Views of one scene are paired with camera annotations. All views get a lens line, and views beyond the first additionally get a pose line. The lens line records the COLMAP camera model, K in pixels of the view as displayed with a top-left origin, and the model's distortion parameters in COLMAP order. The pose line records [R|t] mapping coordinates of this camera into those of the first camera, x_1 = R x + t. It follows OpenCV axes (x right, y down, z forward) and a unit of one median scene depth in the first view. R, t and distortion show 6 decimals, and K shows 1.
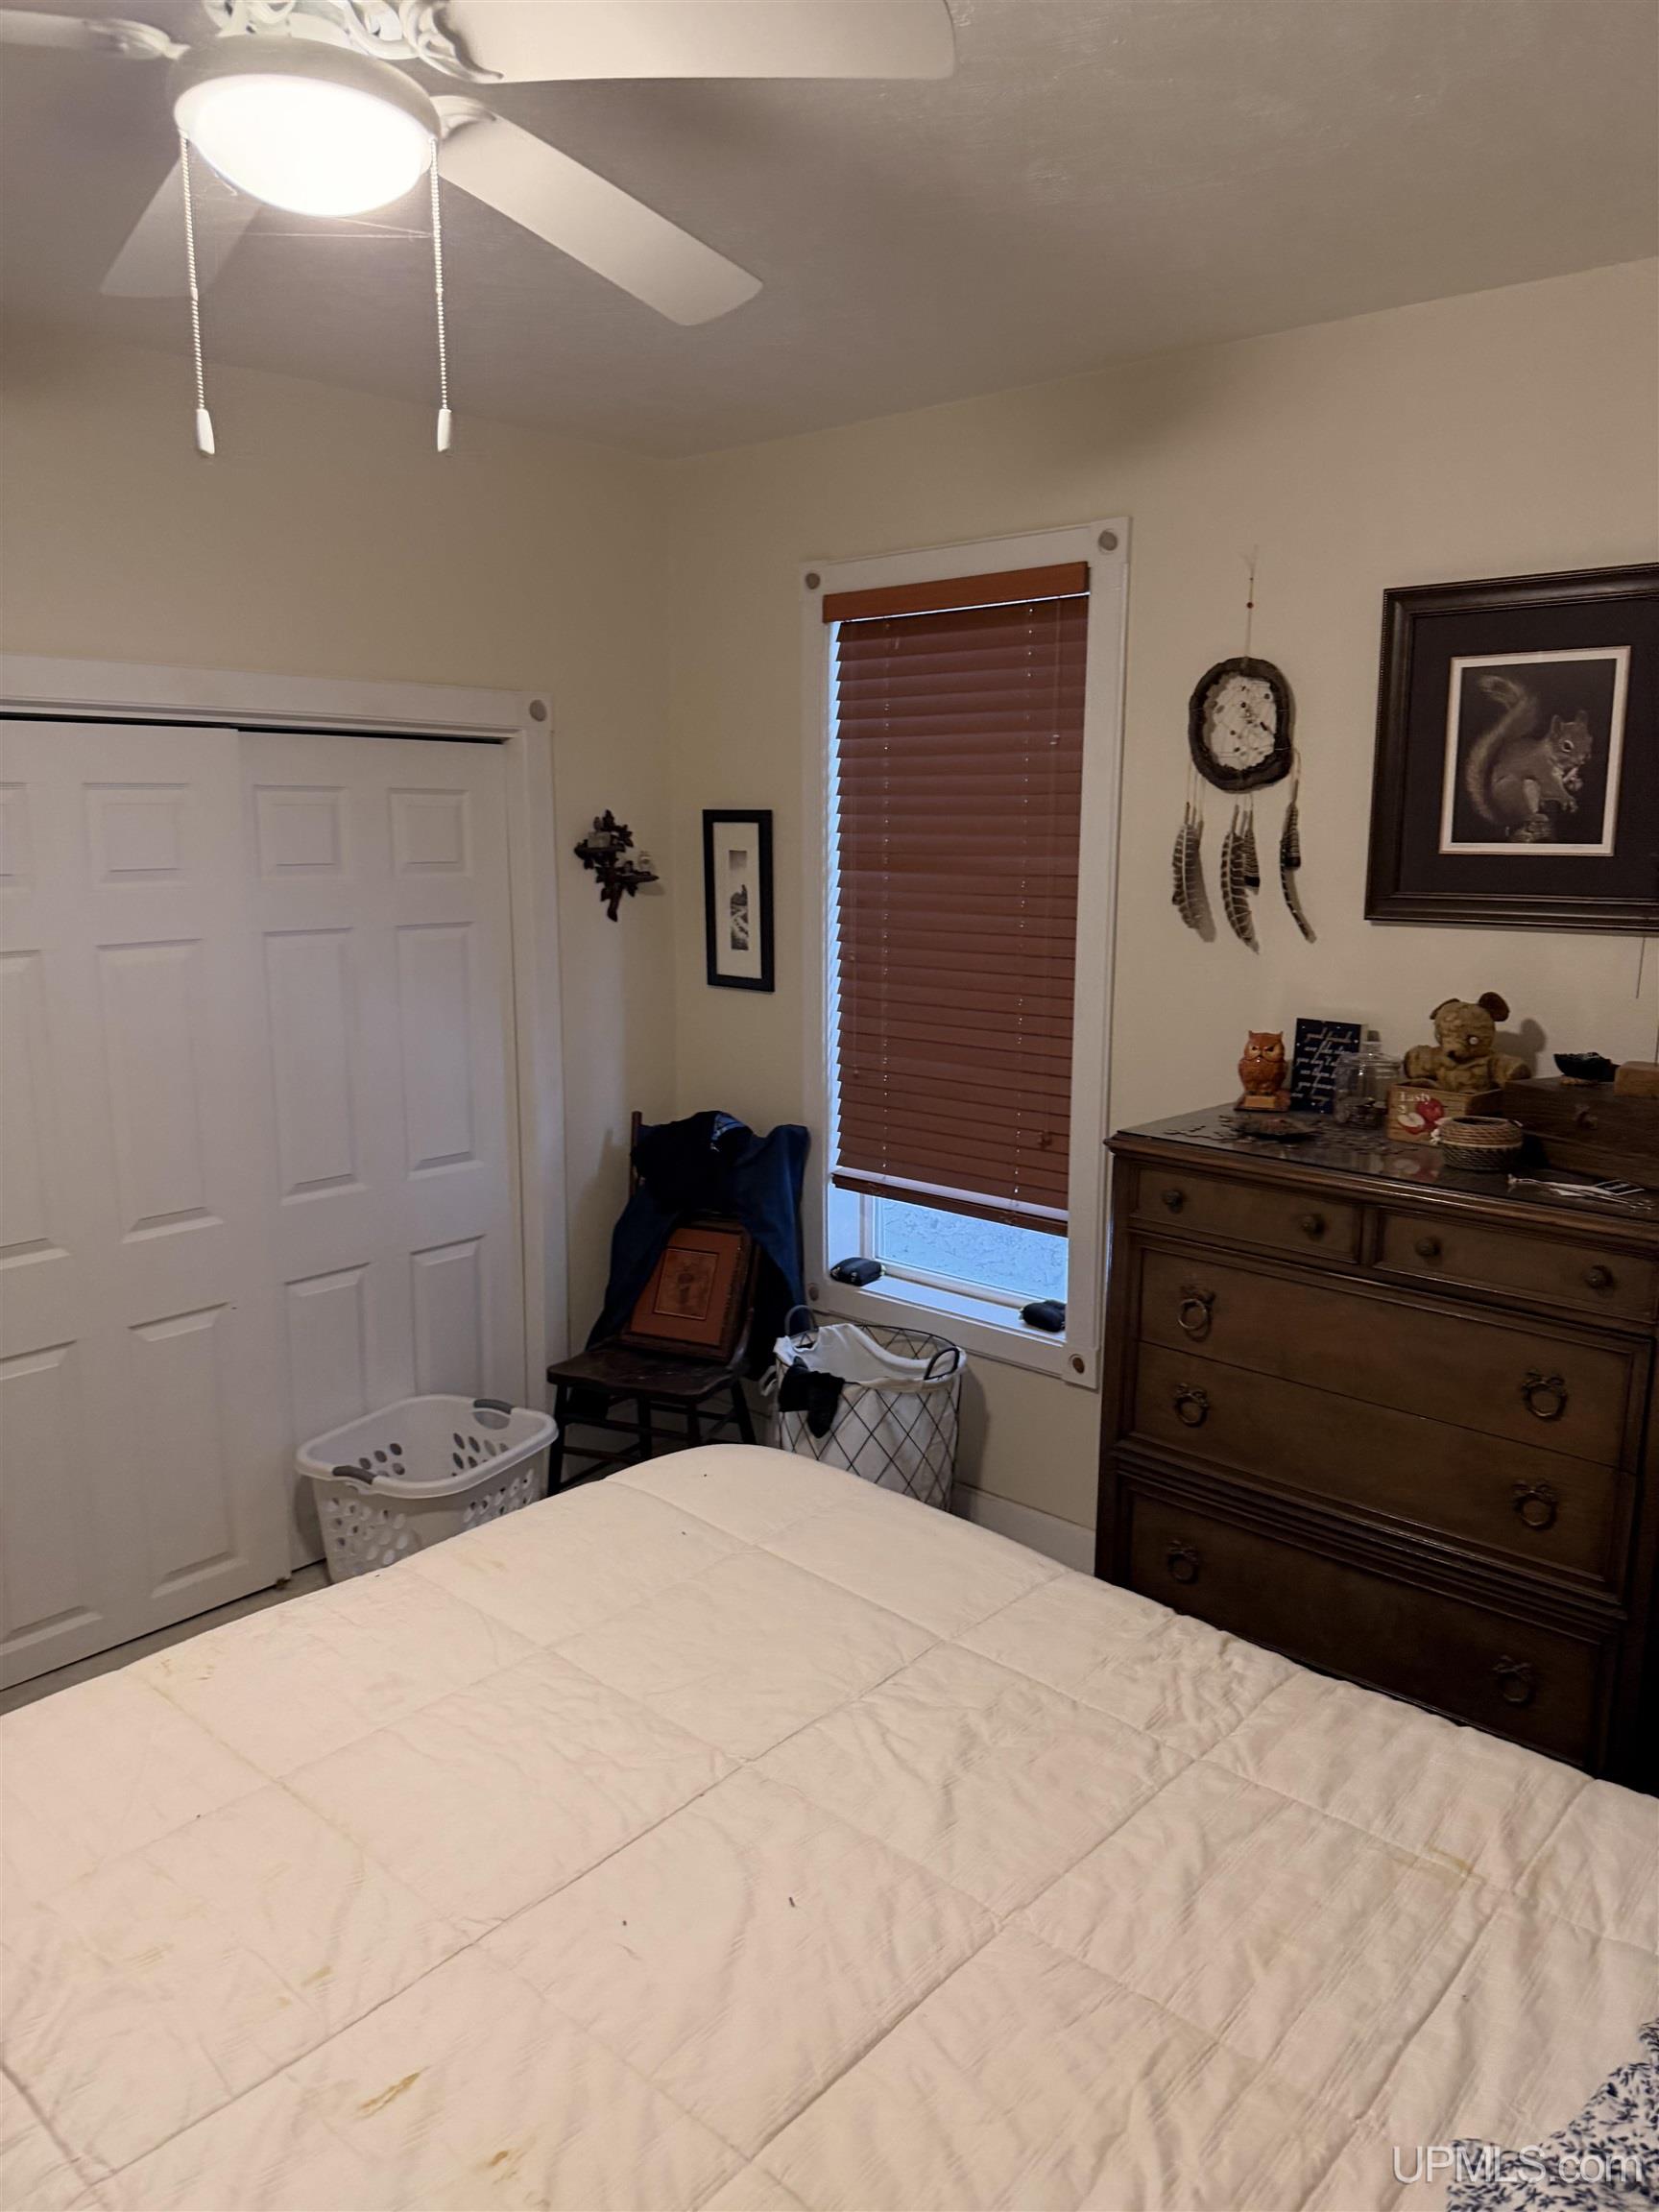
lens RADIAL K [[1575.0, 0, 823.2], [0, 1575.0, 1110.4], [0, 0, 1]] dist [0.049312, -0.050903]
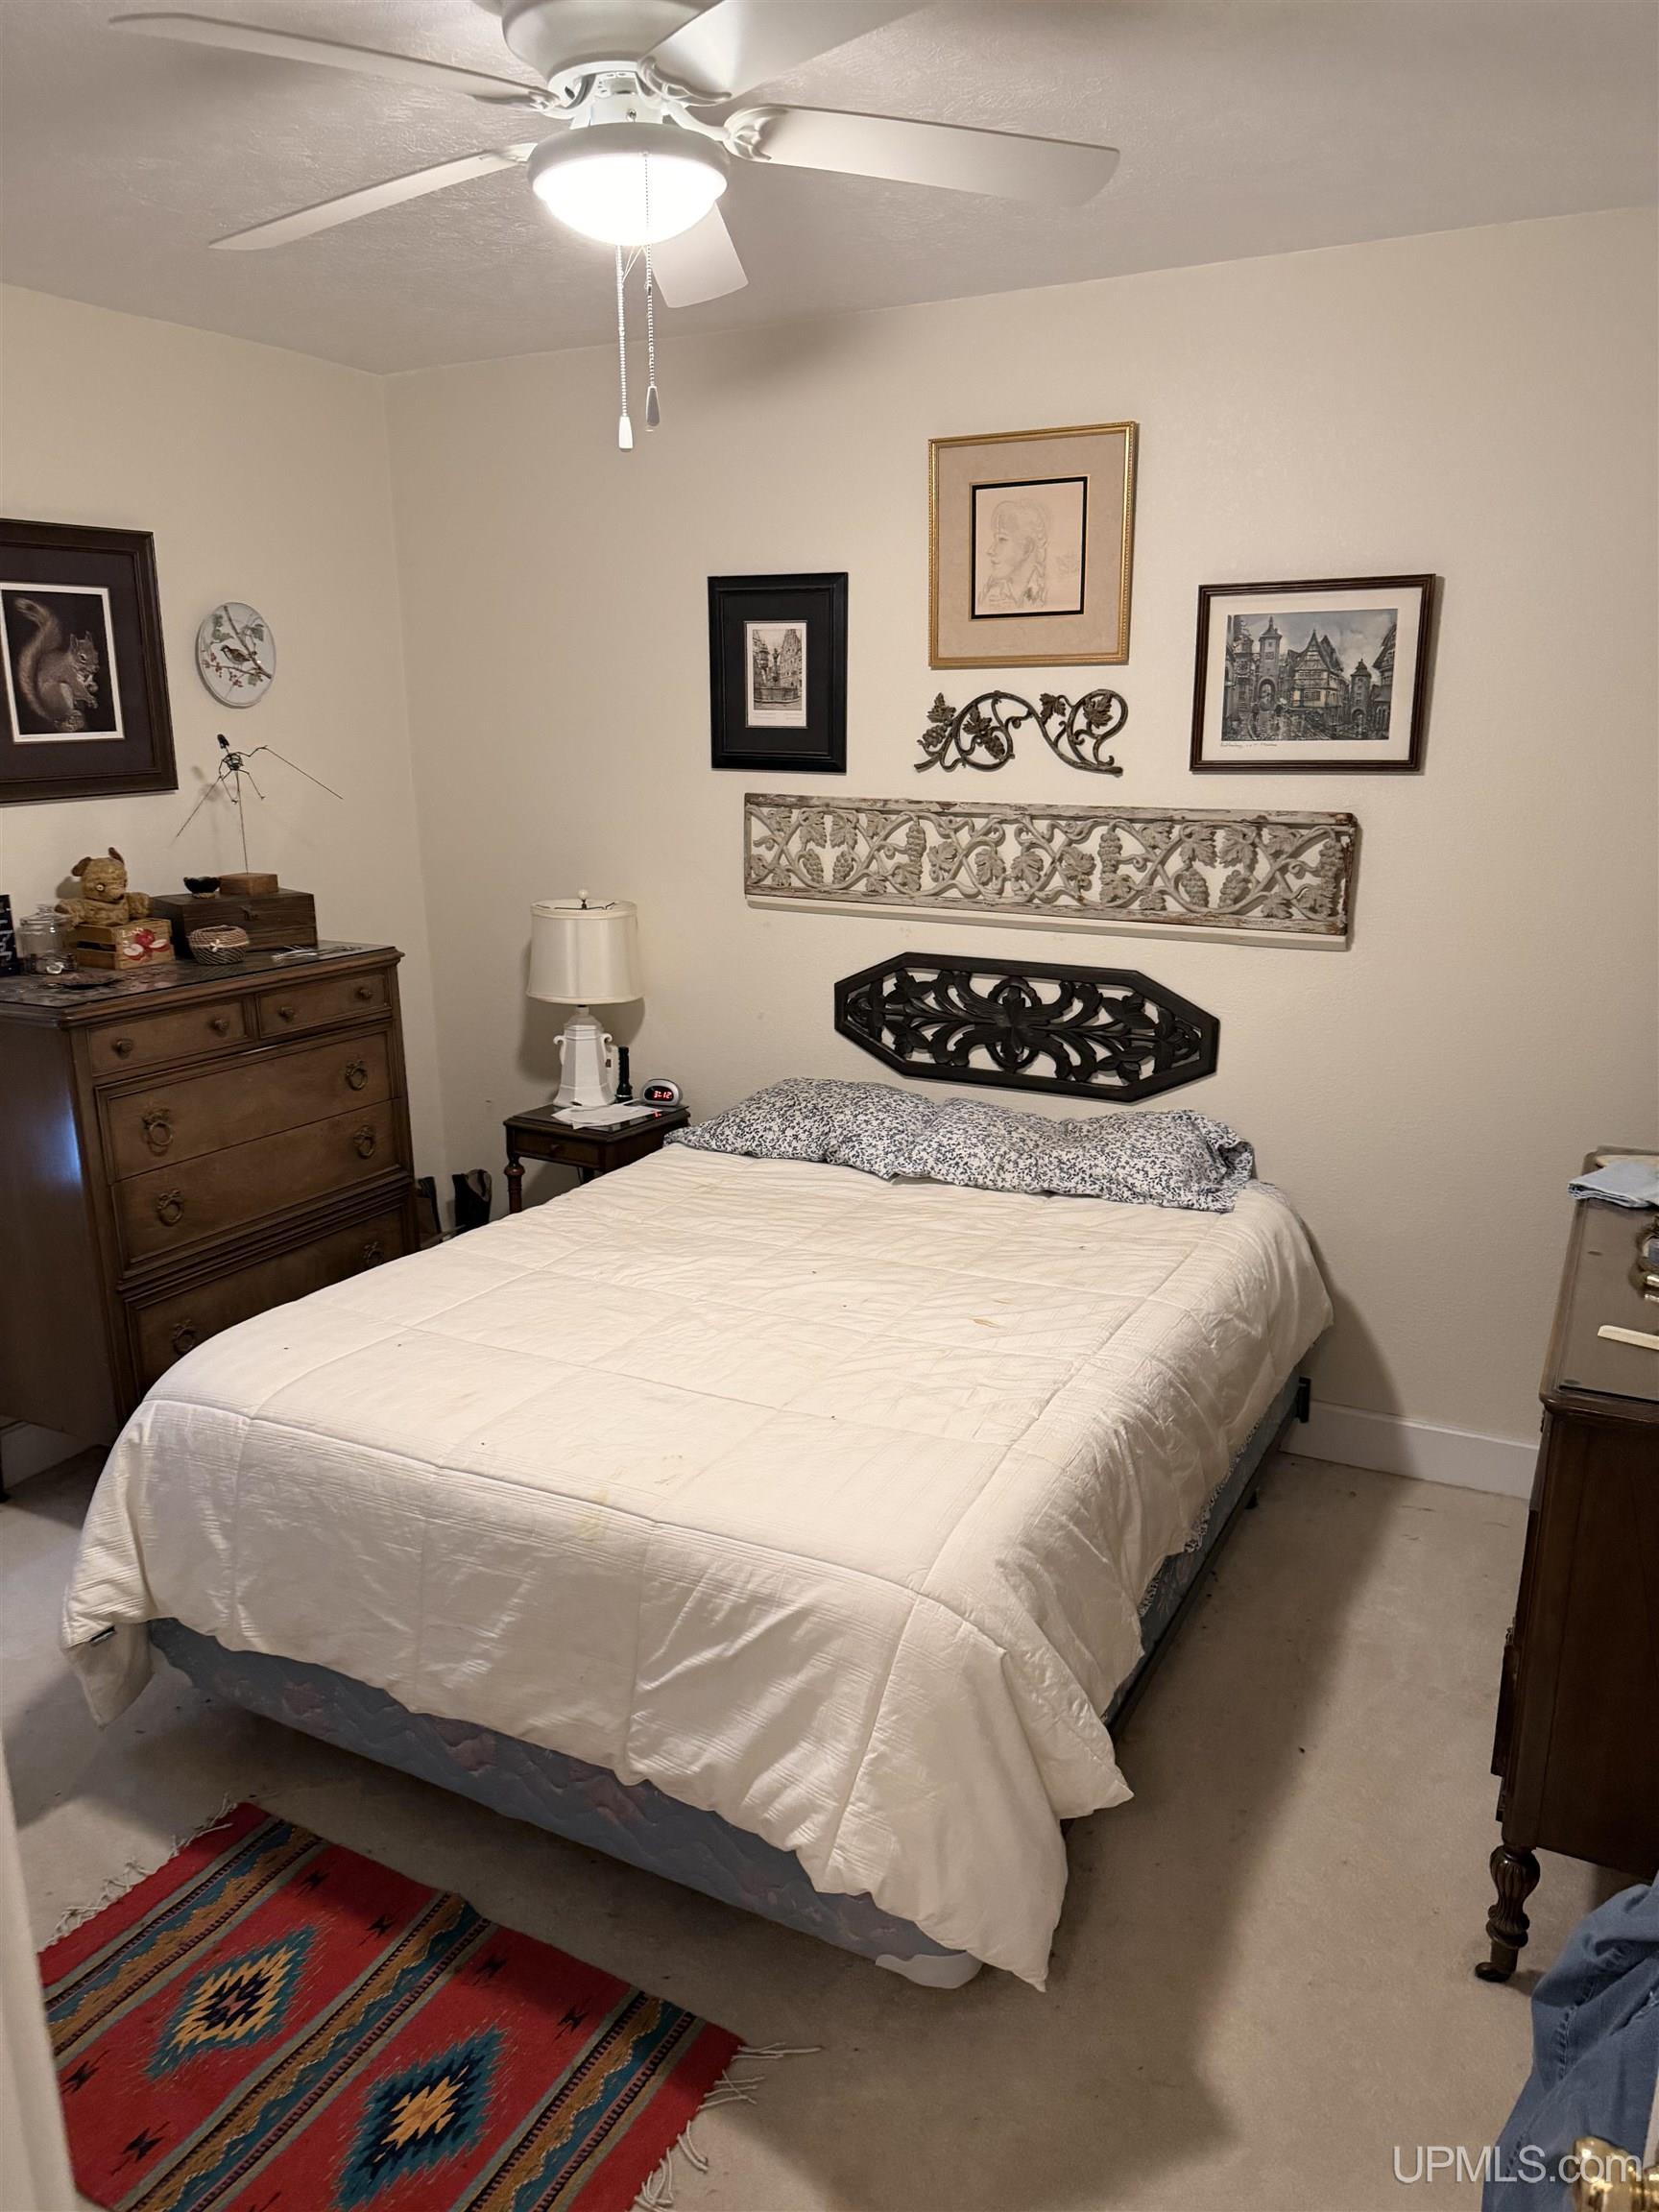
lens RADIAL K [[1575.0, 0, 827.6], [0, 1575.0, 1103.6], [0, 0, 1]] dist [0.049312, -0.050903]
pose [[-0.222691, -0.249438, 0.942438, -1.016536], [0.193962, 0.936050, 0.293579, -0.148575], [-0.955399, 0.248175, -0.160068, 0.703332]]
